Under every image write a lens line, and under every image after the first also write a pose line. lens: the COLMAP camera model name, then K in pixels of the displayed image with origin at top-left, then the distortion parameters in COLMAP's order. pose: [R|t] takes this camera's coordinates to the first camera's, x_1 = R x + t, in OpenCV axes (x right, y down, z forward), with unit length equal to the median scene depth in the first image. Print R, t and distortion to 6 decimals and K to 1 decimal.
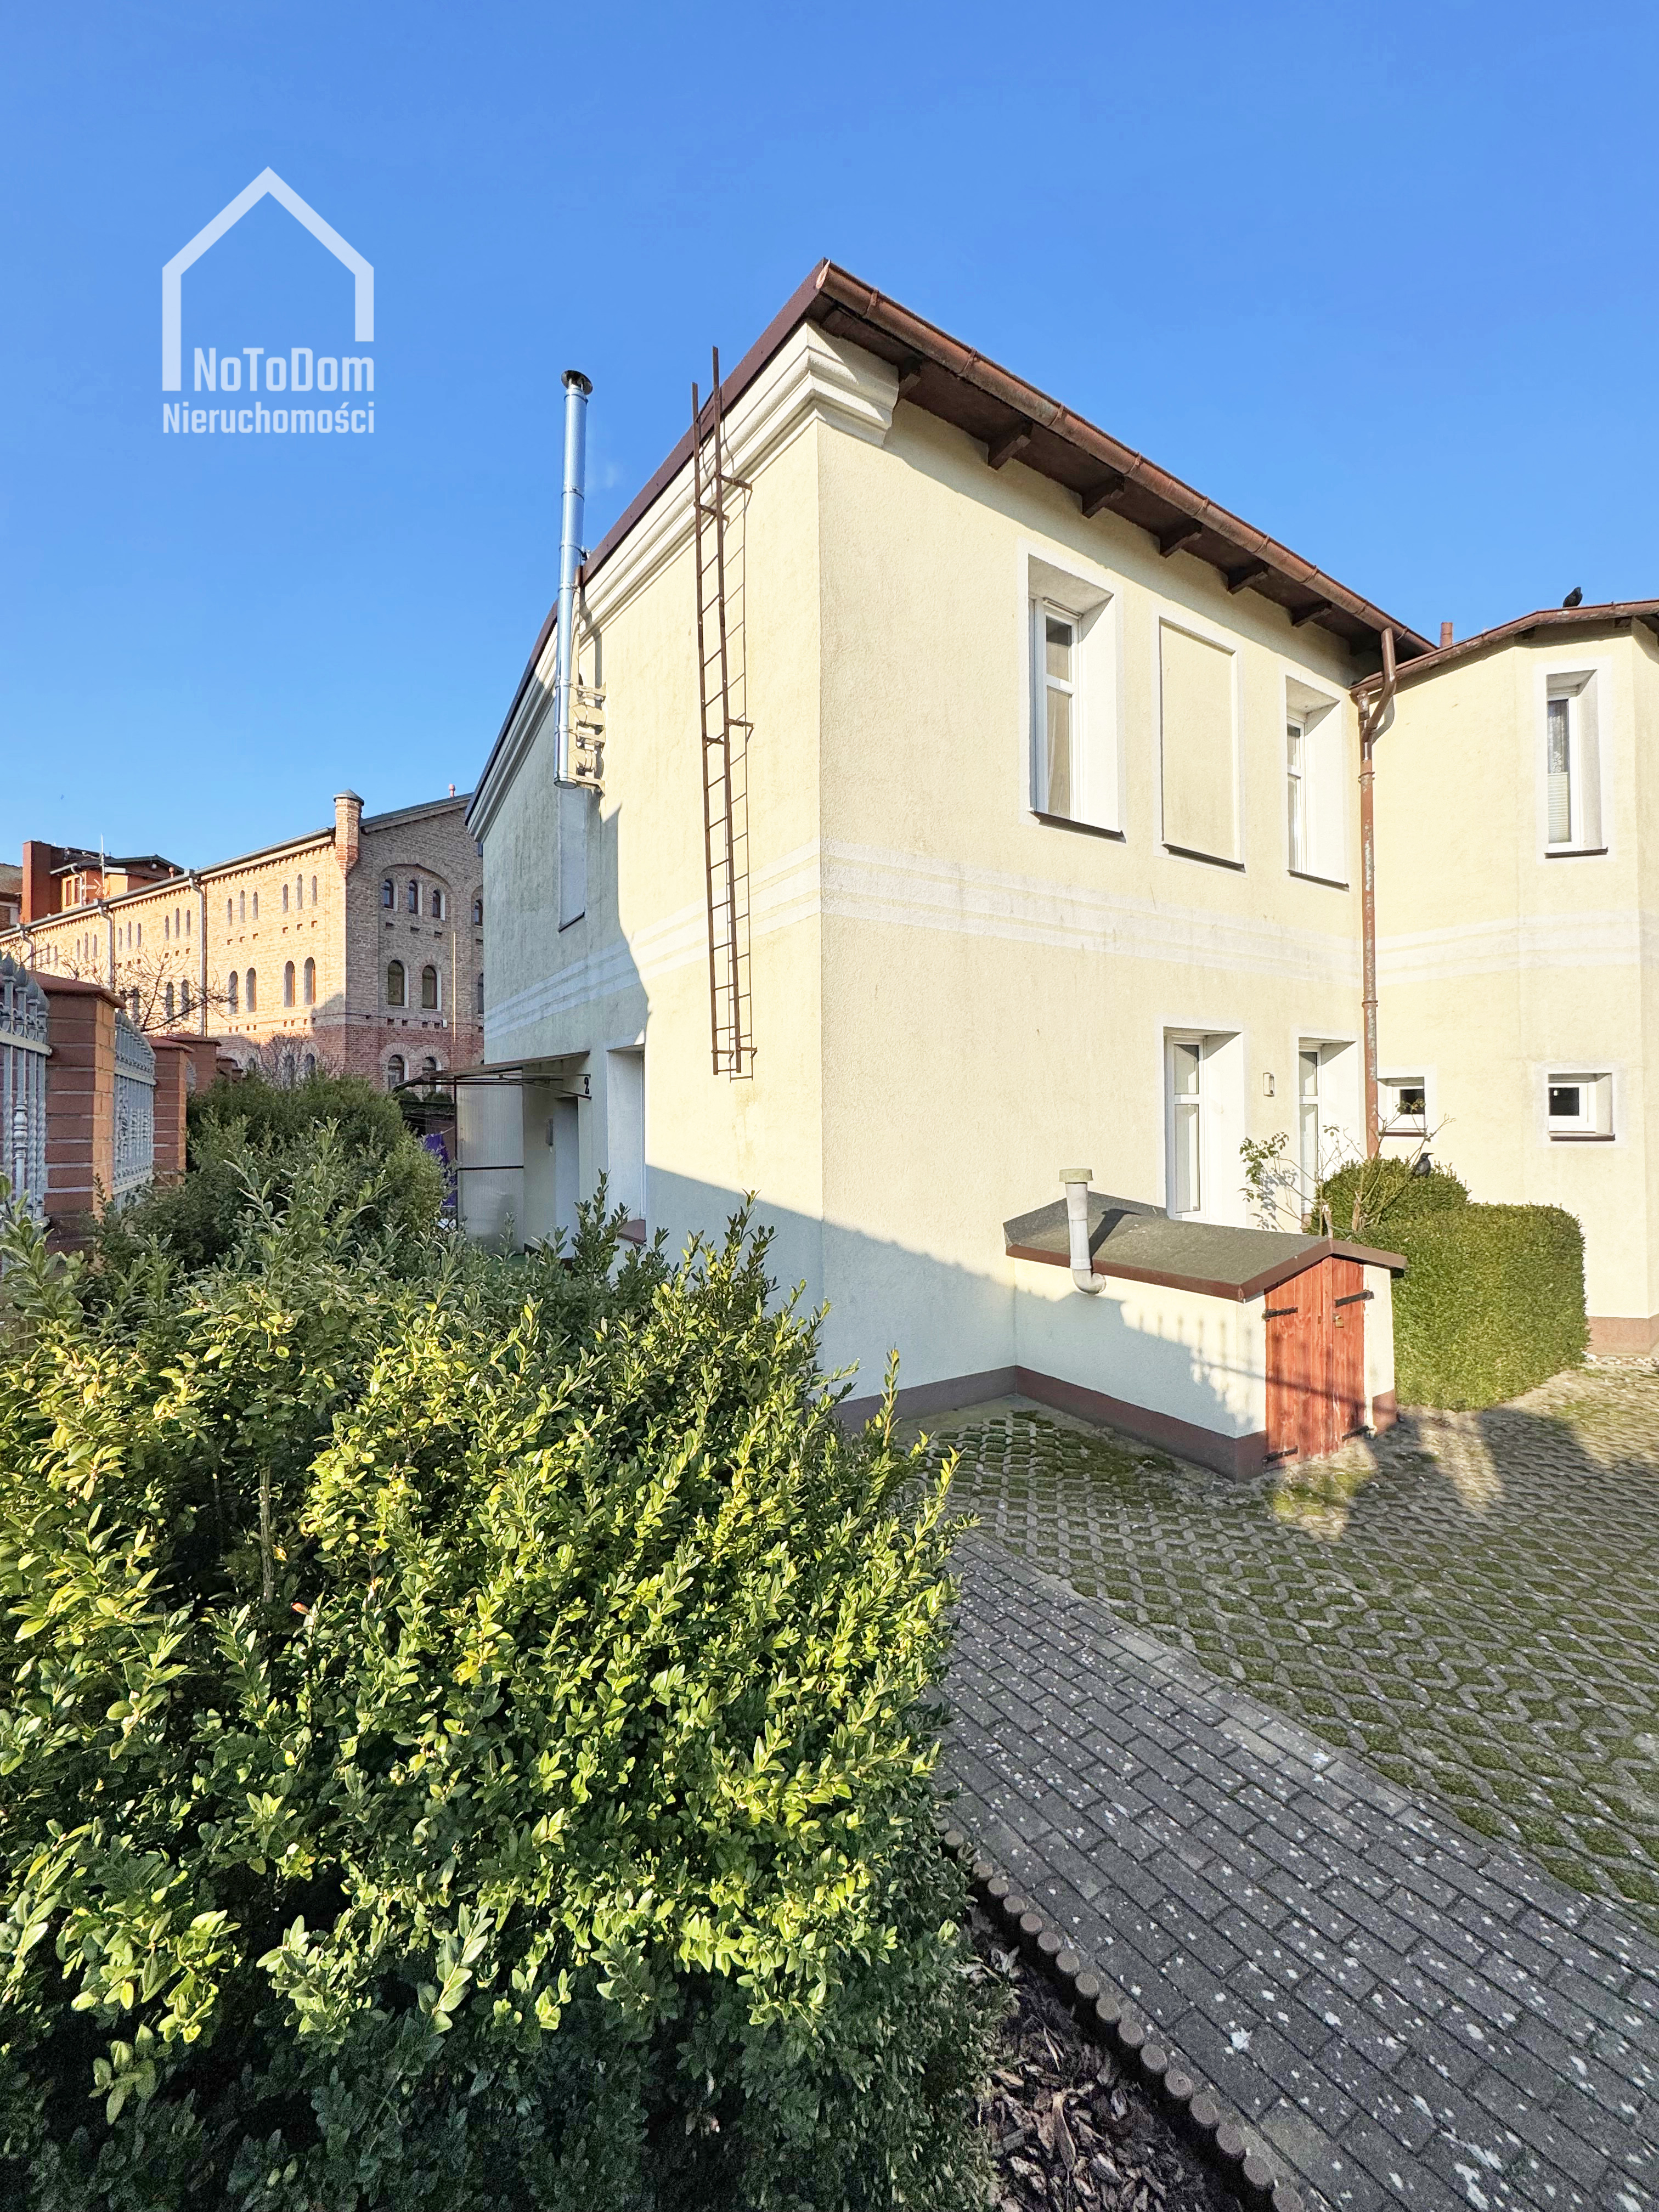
lens RADIAL K [[875.1, 0, 826.9], [0, 875.1, 1103.3], [0, 0, 1]] dist [-0.004088, -0.000190]
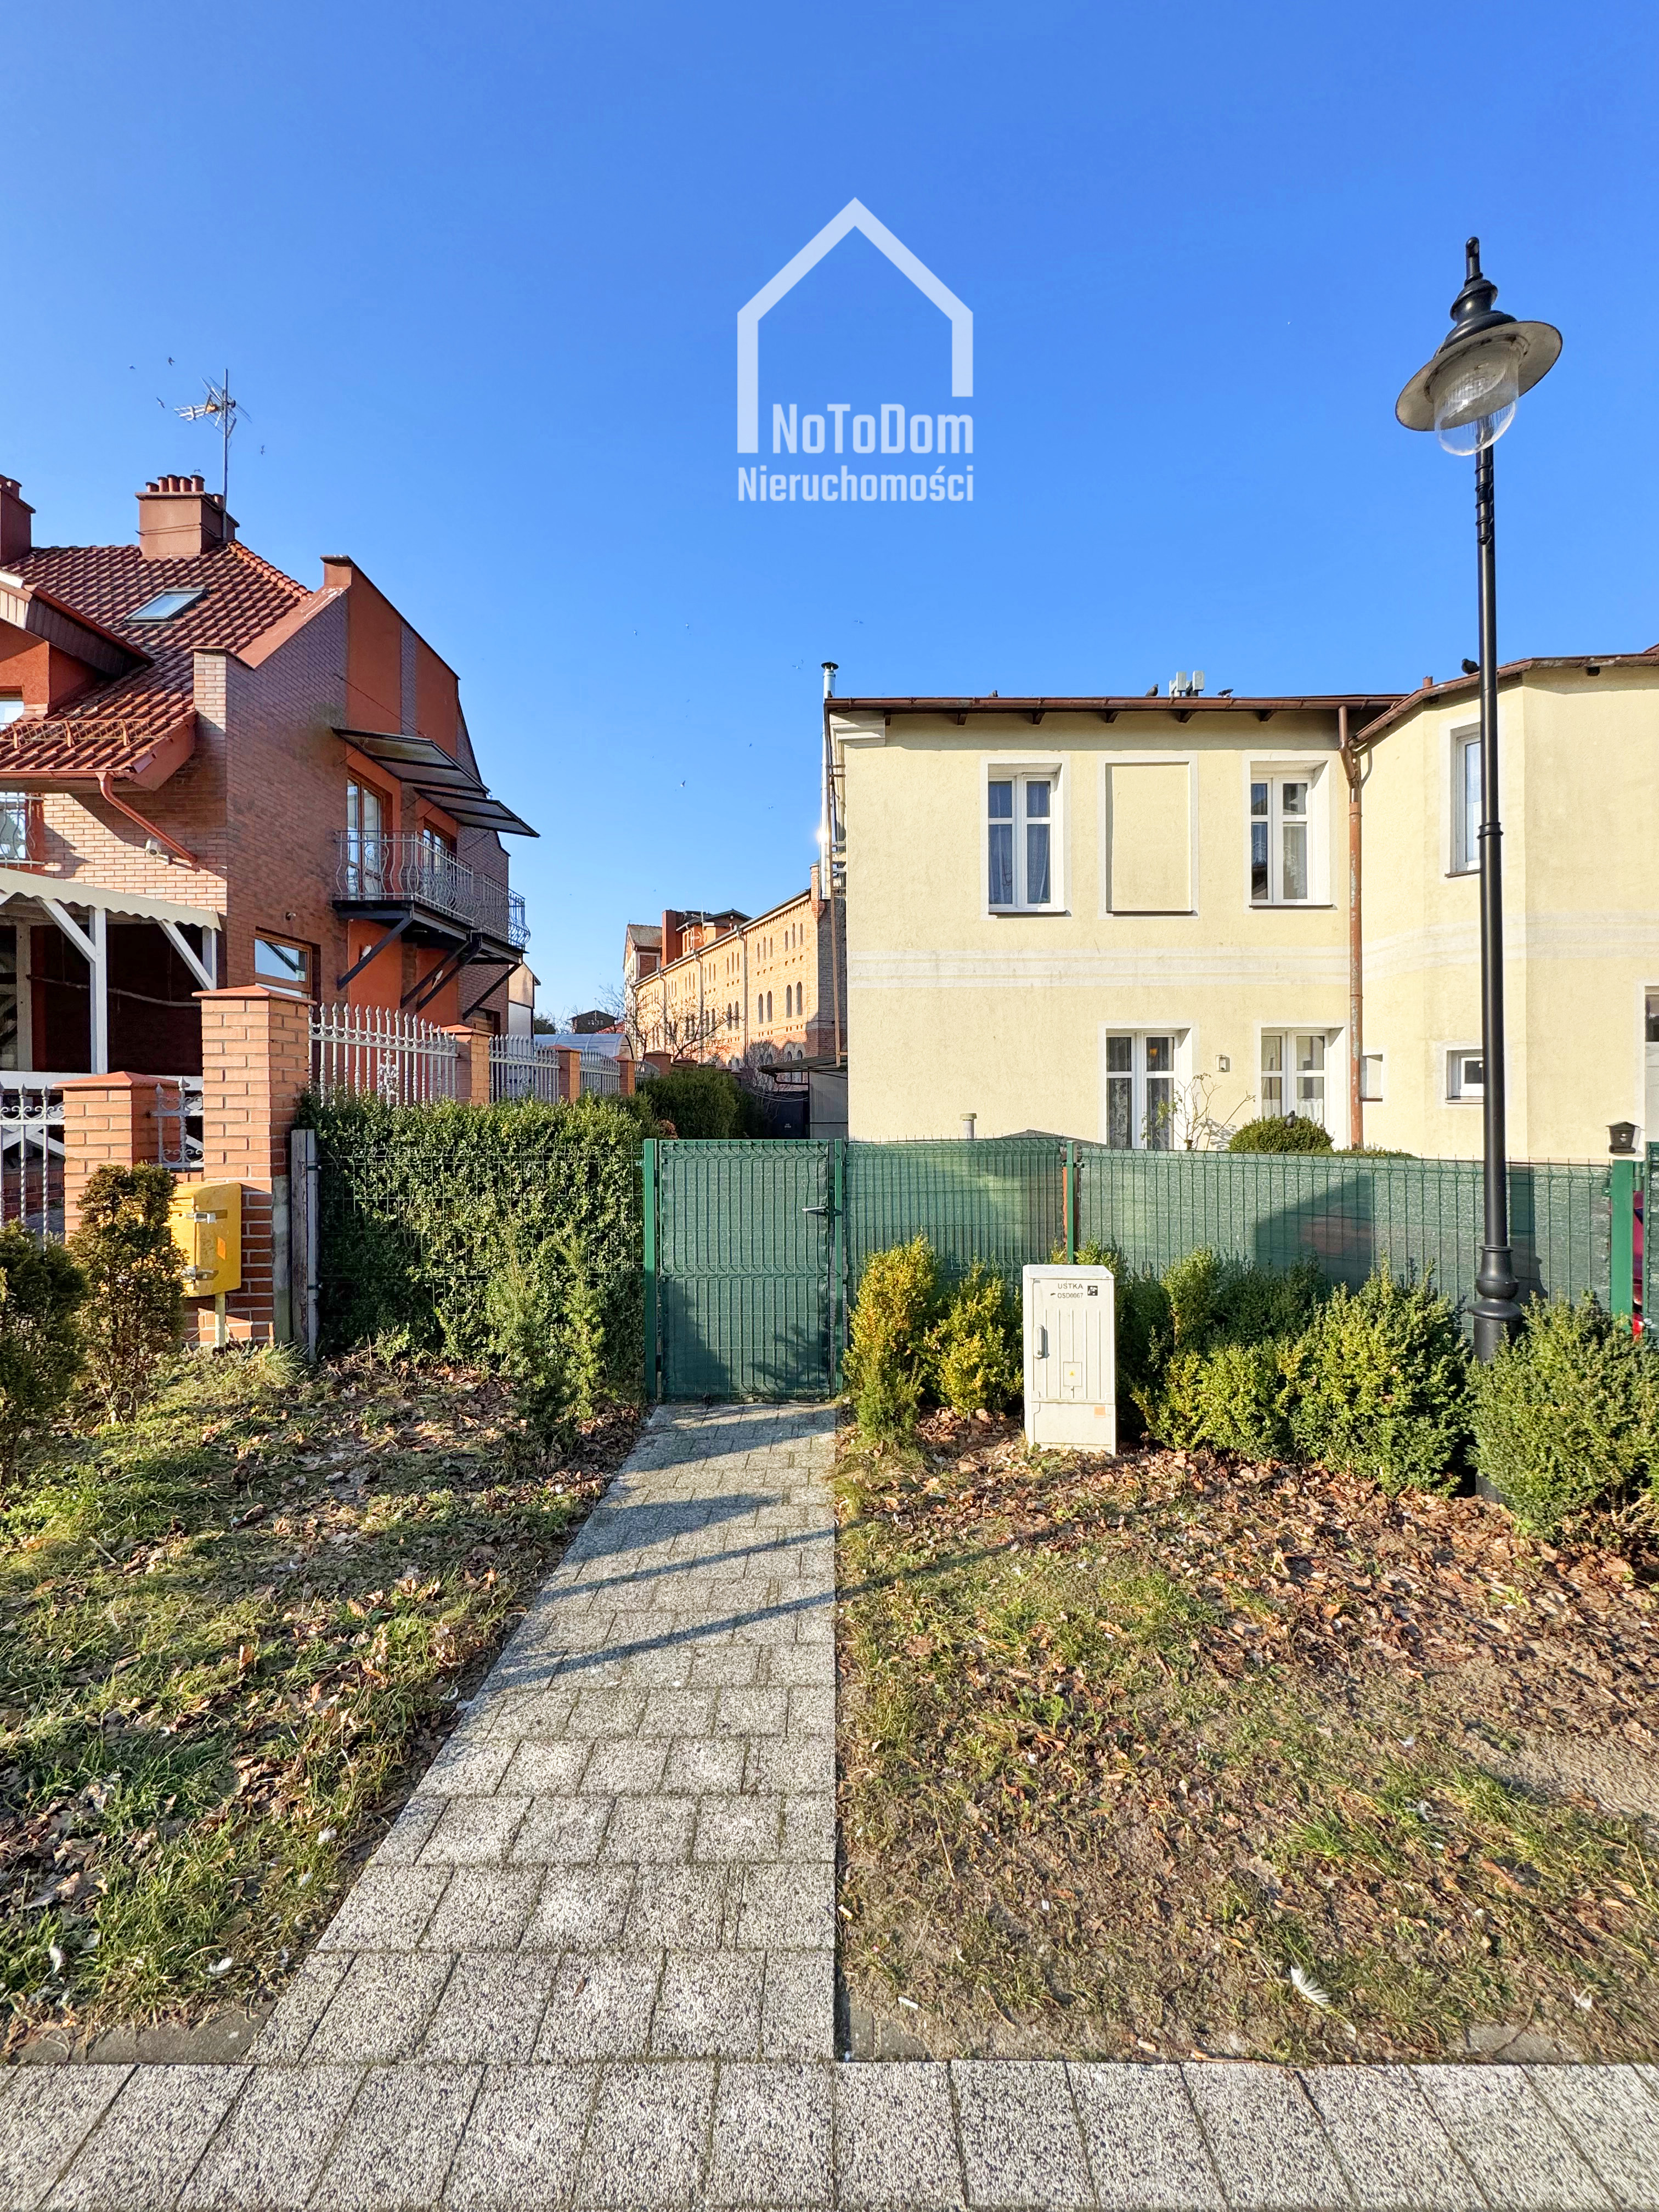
lens RADIAL K [[875.1, 0, 829.9], [0, 875.1, 1100.7], [0, 0, 1]] dist [-0.004088, -0.000190]
pose [[0.835780, 0.002745, -0.549058, 0.410513], [0.006759, 0.999860, 0.015287, 0.006859], [0.549024, -0.016488, 0.835644, -0.285984]]
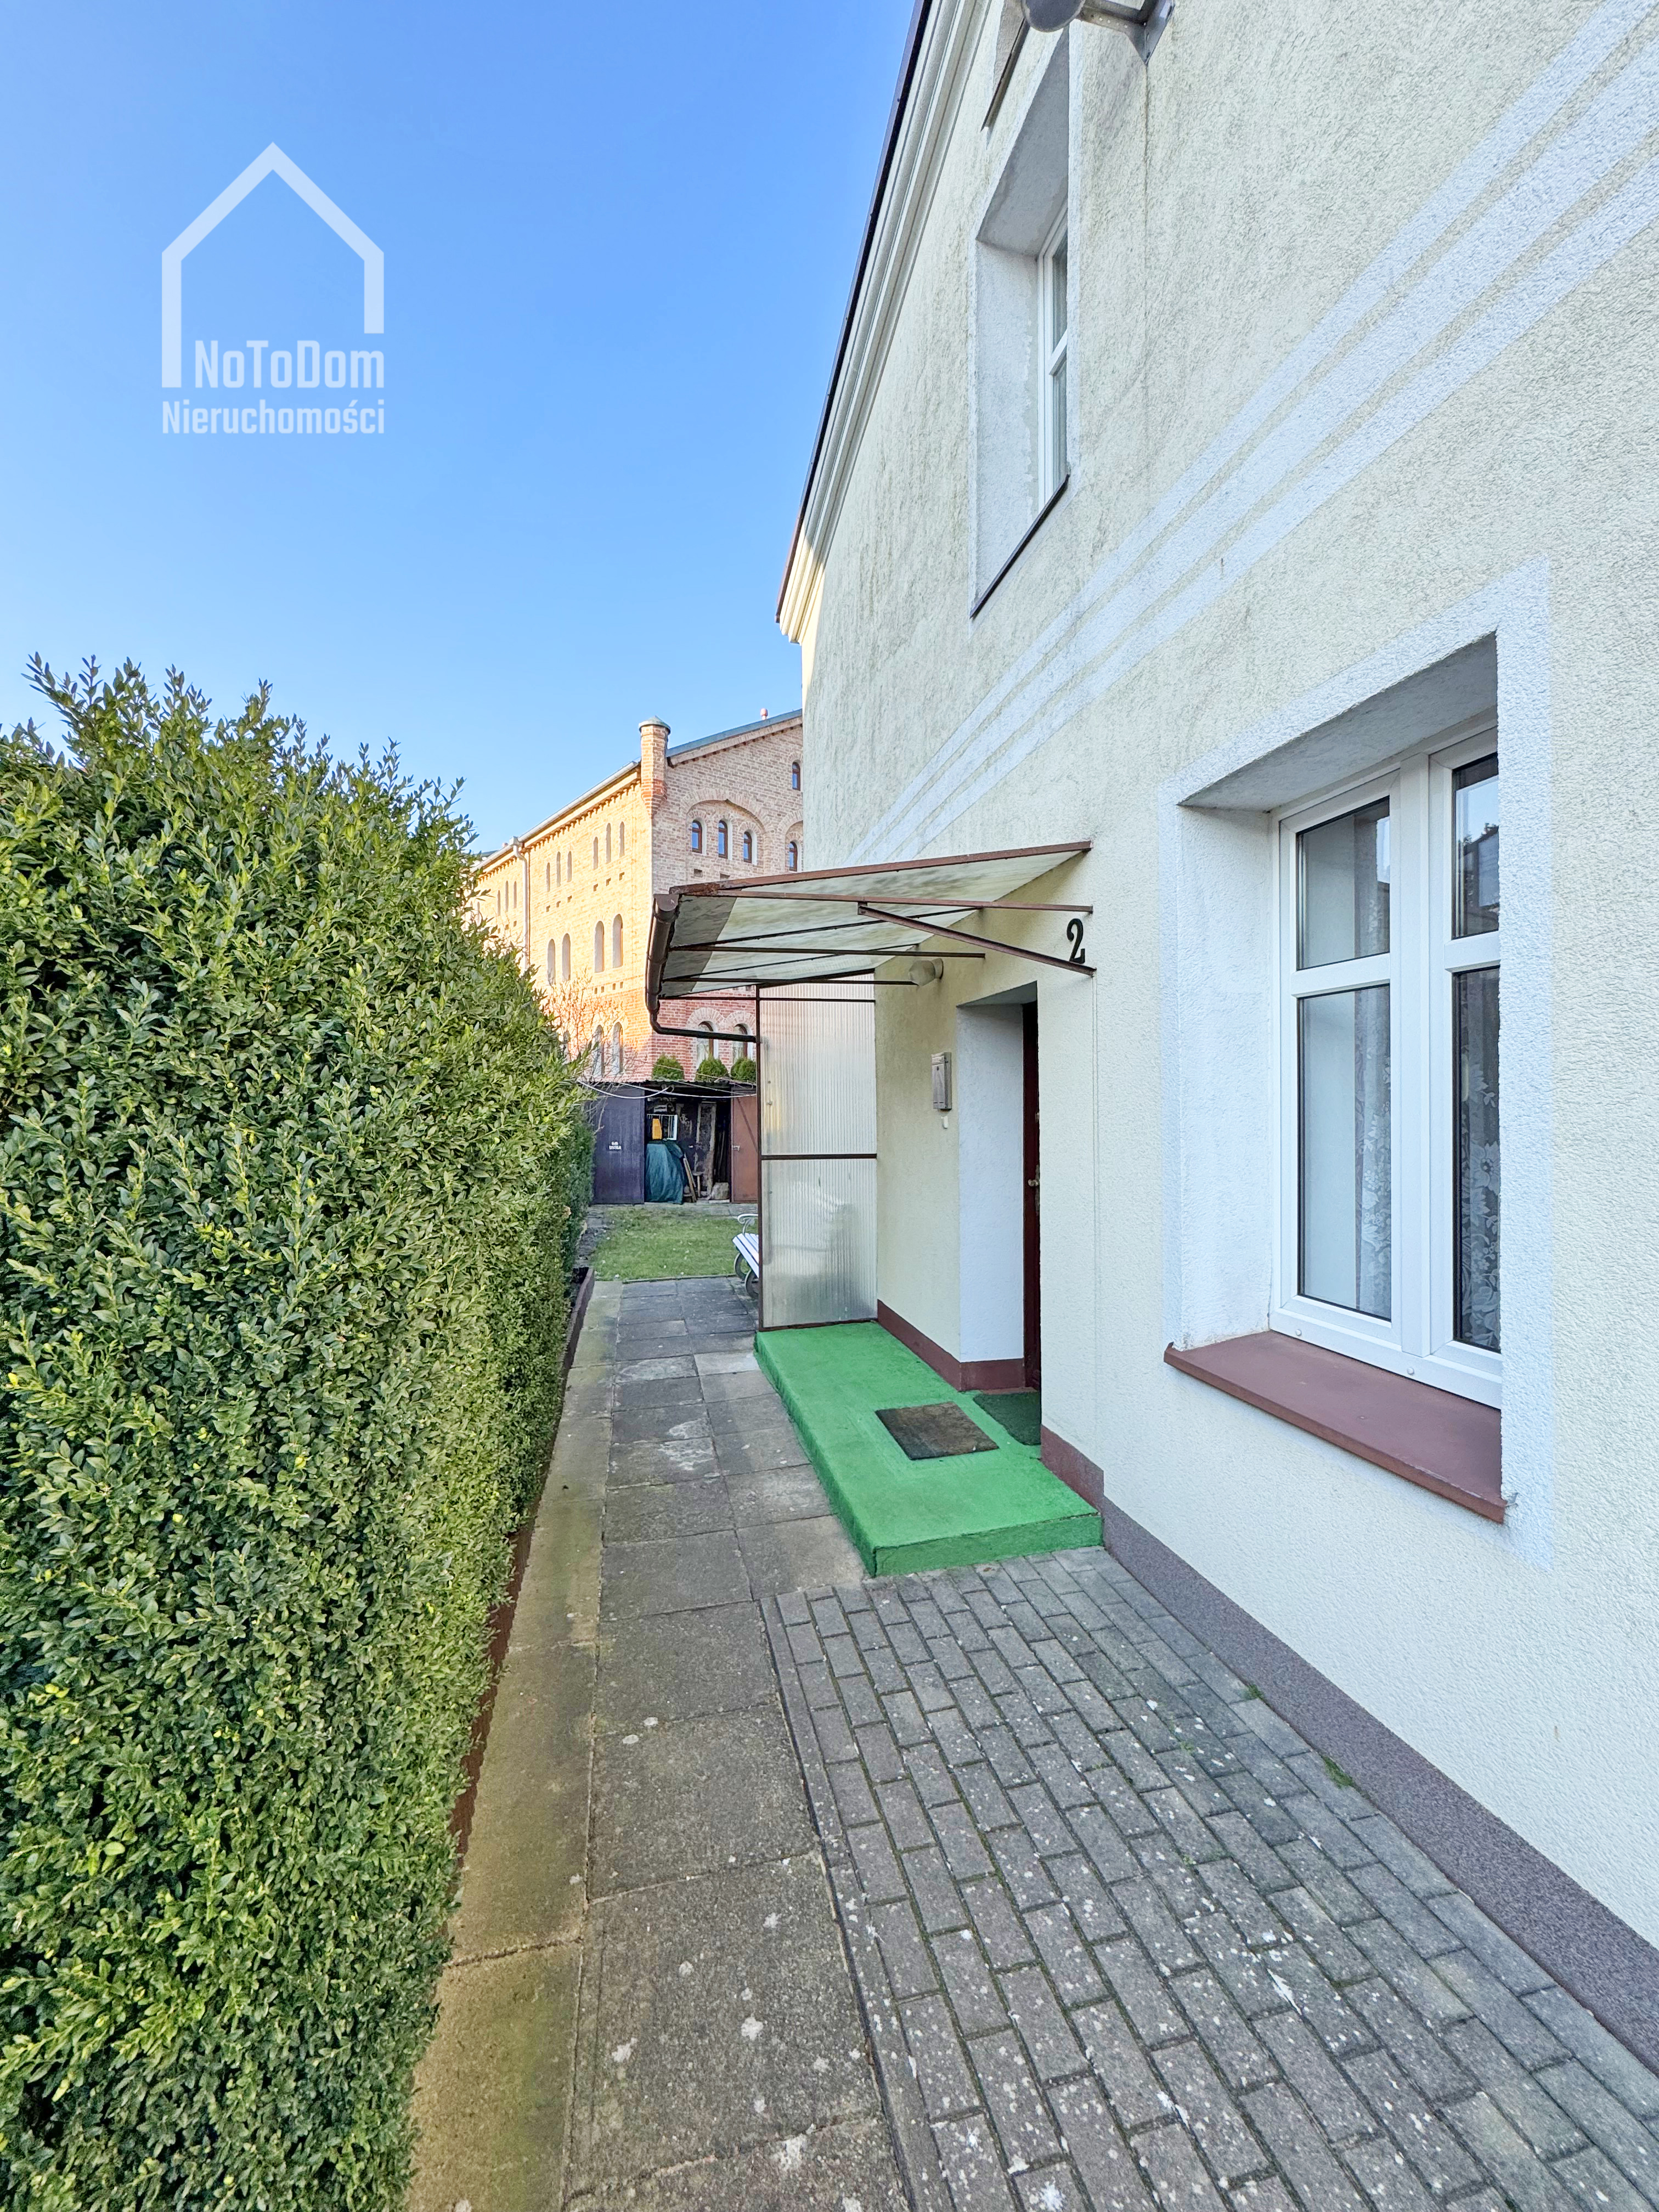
lens RADIAL K [[875.1, 0, 829.6], [0, 875.1, 1111.0], [0, 0, 1]] dist [-0.004088, -0.000190]
pose [[0.944155, 0.008041, -0.329402, -0.161836], [-0.001392, 0.999791, 0.020416, 0.029372], [0.329498, -0.018817, 0.943969, 0.398899]]
